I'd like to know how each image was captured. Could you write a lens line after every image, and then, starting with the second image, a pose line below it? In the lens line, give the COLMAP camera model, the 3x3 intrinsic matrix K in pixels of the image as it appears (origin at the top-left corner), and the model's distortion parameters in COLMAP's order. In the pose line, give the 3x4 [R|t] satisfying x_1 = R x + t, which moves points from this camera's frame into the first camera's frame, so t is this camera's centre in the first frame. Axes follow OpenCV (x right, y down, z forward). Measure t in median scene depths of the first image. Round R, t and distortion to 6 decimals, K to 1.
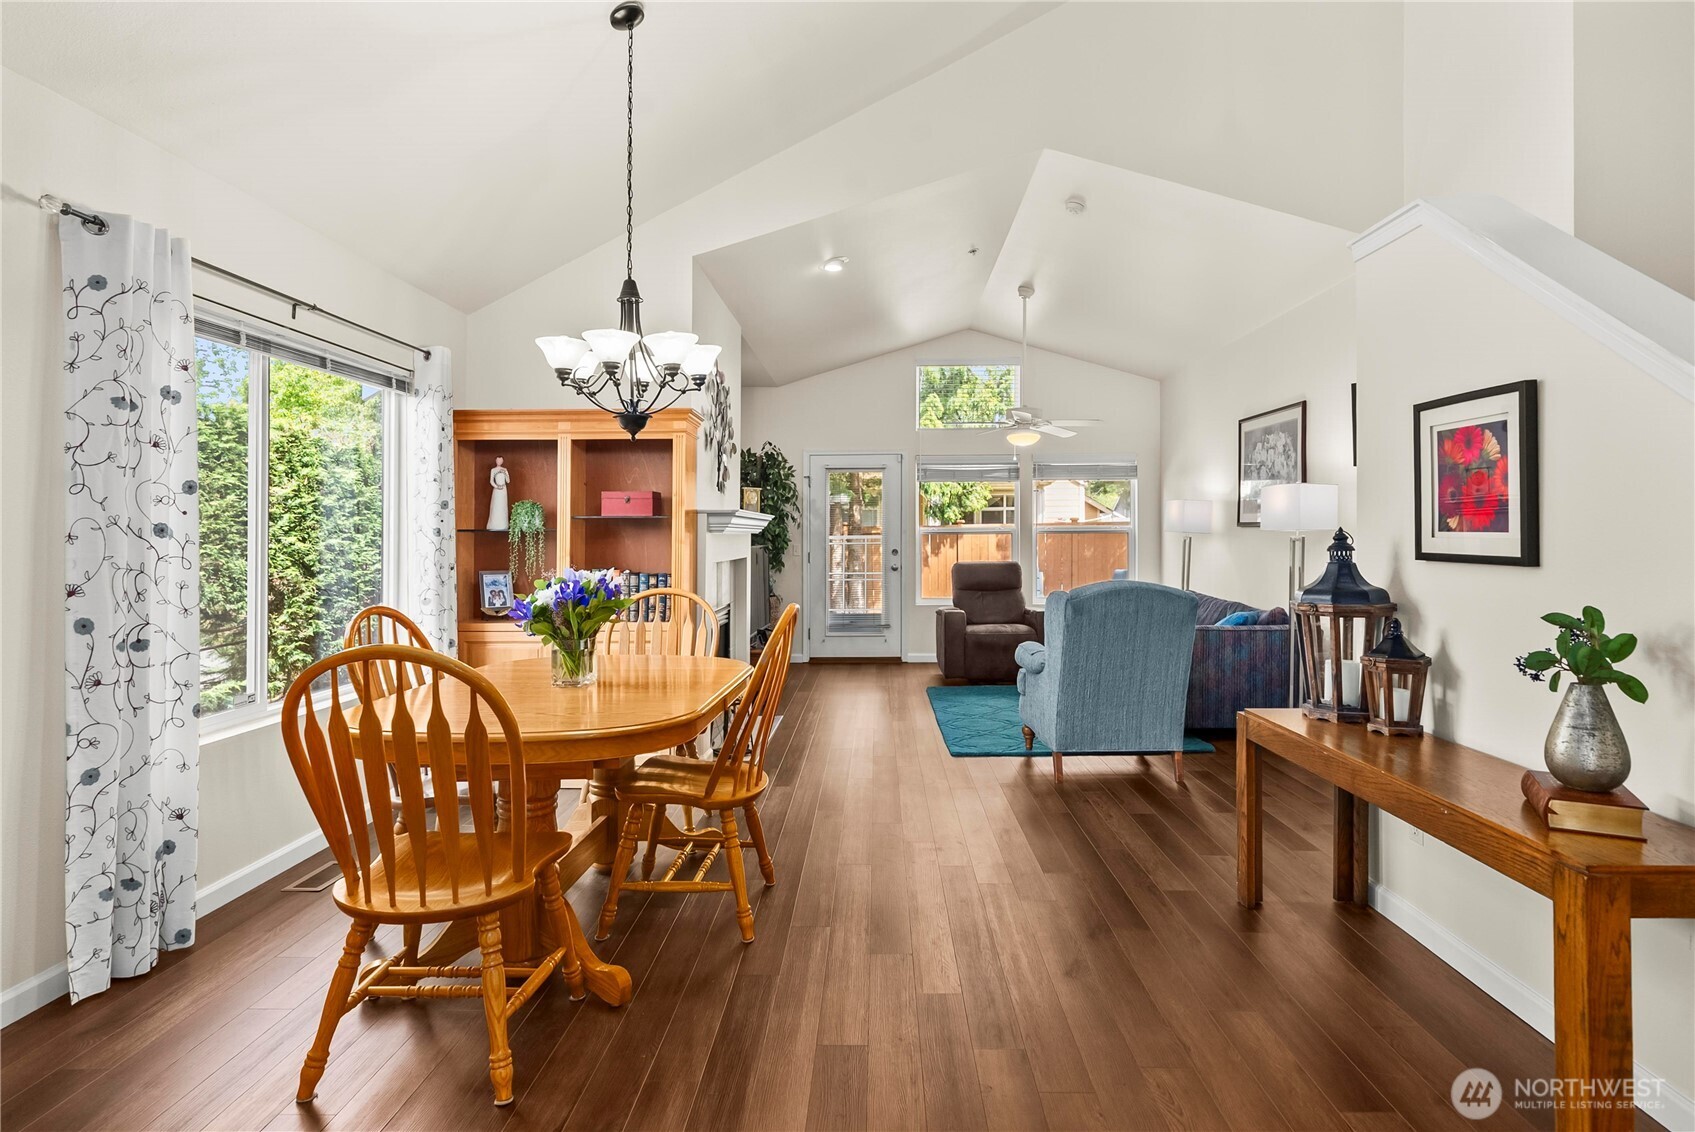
lens RADIAL K [[840.1, 0, 864.6], [0, 840.1, 573.2], [0, 0, 1]] dist [0.000204, 0.000238]
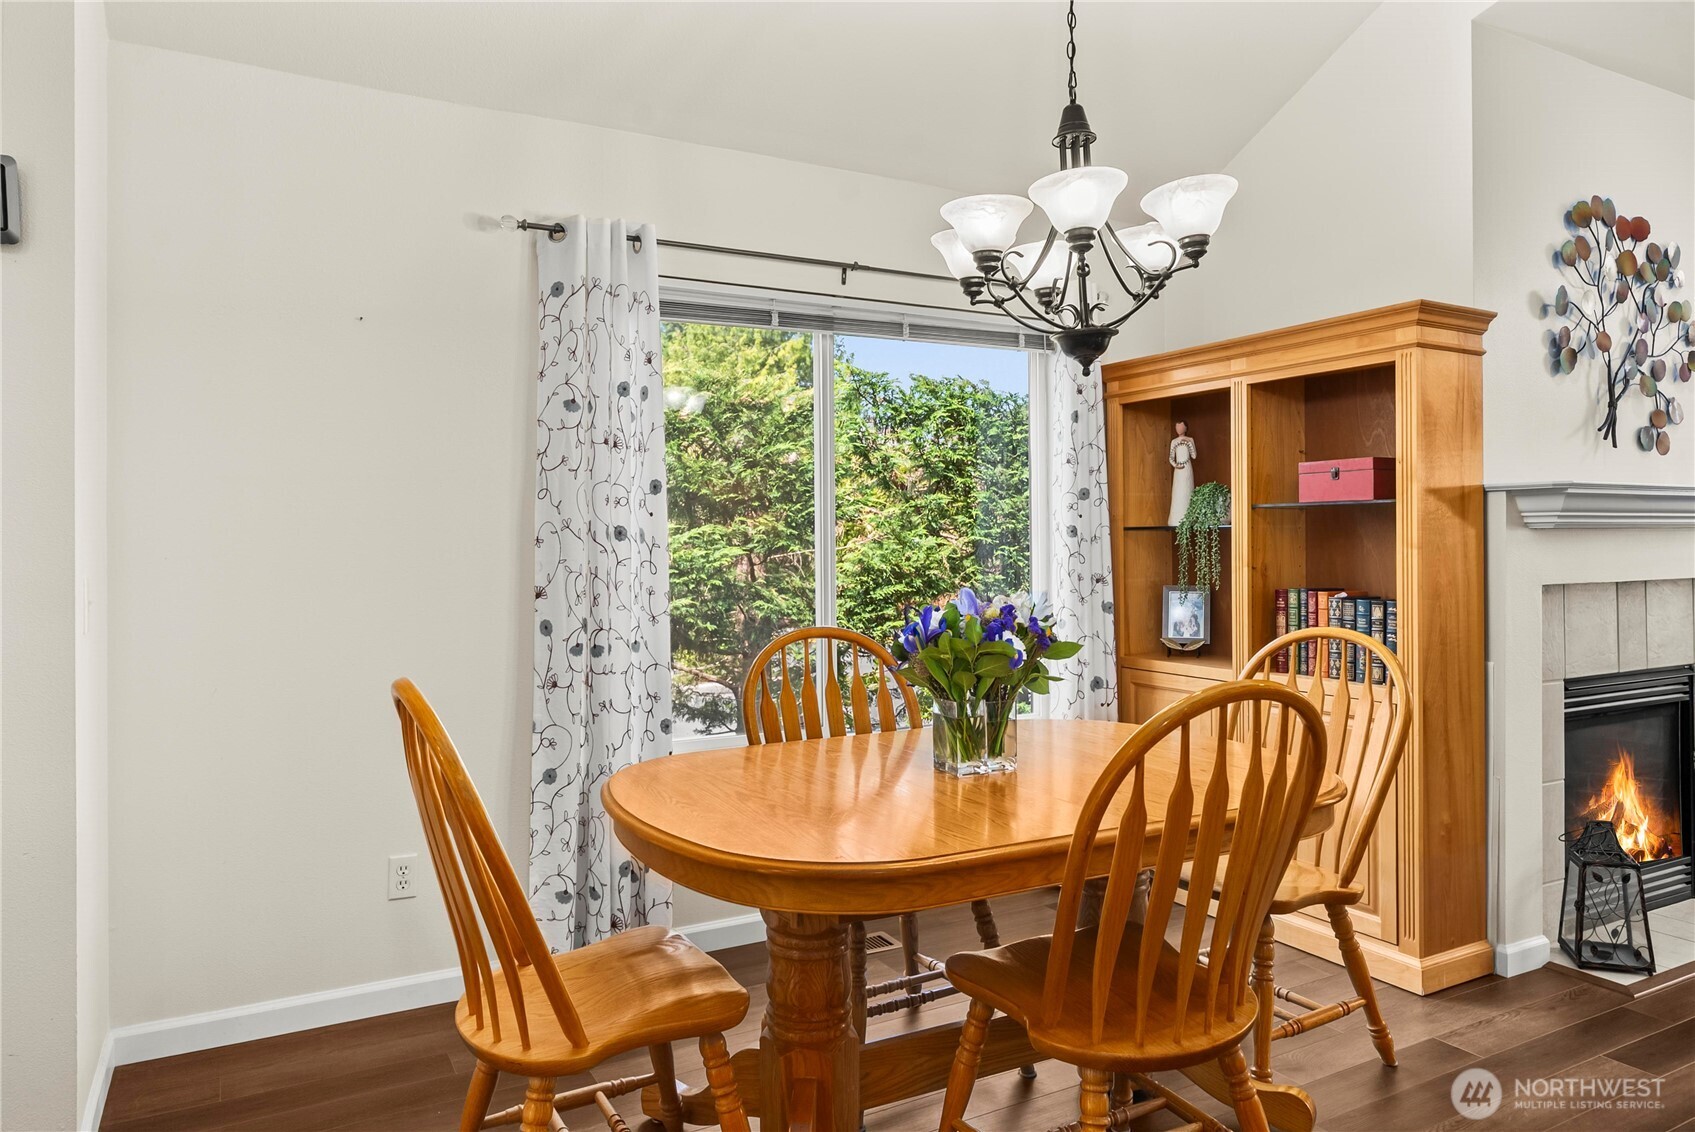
lens RADIAL K [[1085.5, 0, 848.7], [0, 1085.5, 558.4], [0, 0, 1]] dist [0.002853, -0.000157]
pose [[0.523824, 0.013823, -0.851714, 0.335300], [-0.032213, 0.999475, -0.003591, -0.024503], [0.851217, 0.029317, 0.523994, 0.537126]]
